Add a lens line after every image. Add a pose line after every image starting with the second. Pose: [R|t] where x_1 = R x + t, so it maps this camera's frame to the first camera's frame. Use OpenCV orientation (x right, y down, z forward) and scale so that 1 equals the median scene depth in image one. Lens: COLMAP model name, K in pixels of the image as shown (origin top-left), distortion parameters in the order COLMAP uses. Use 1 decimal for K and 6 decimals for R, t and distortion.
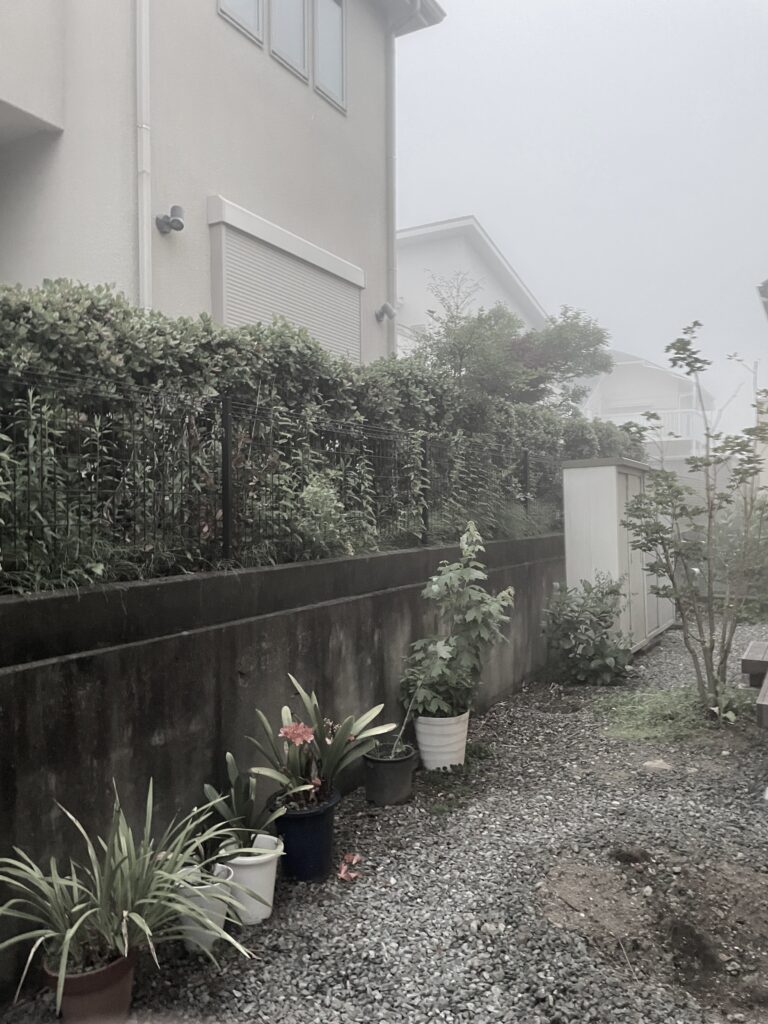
lens RADIAL K [[772.7, 0, 386.3], [0, 772.7, 499.9], [0, 0, 1]] dist [0.087735, -0.123470]
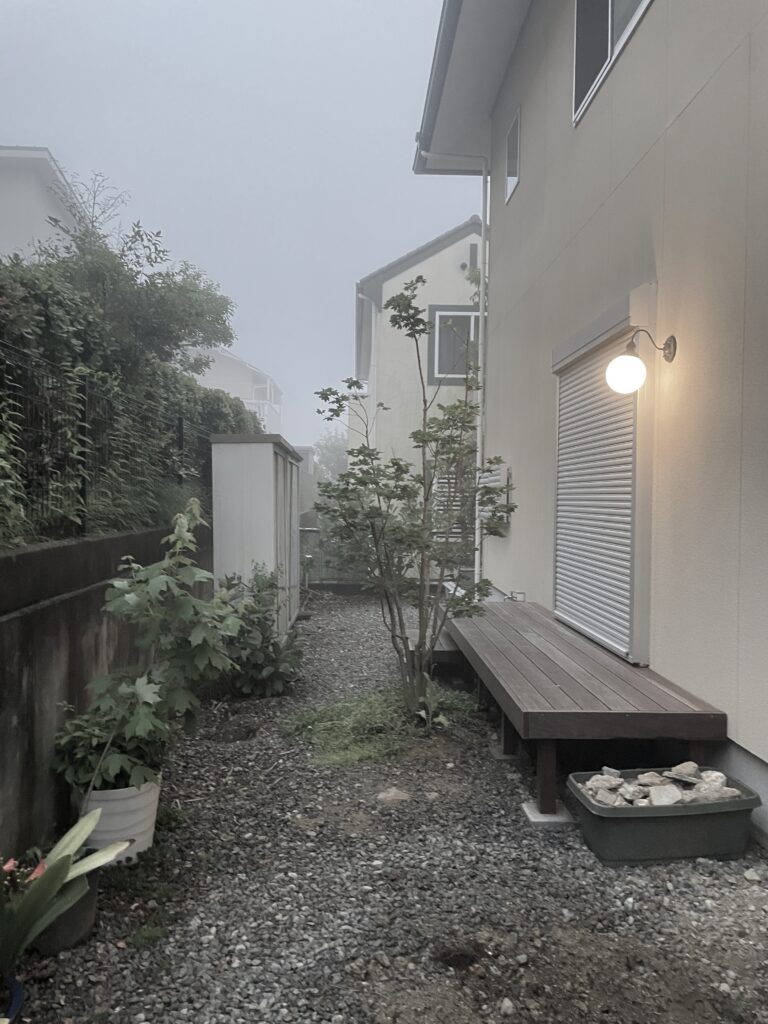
lens RADIAL K [[772.7, 0, 386.3], [0, 772.7, 499.9], [0, 0, 1]] dist [0.087735, -0.123470]
pose [[0.847352, 0.017150, 0.530755, -0.103603], [-0.024982, 0.999659, 0.007582, 0.017953], [-0.530444, -0.019684, 0.847491, 0.302156]]
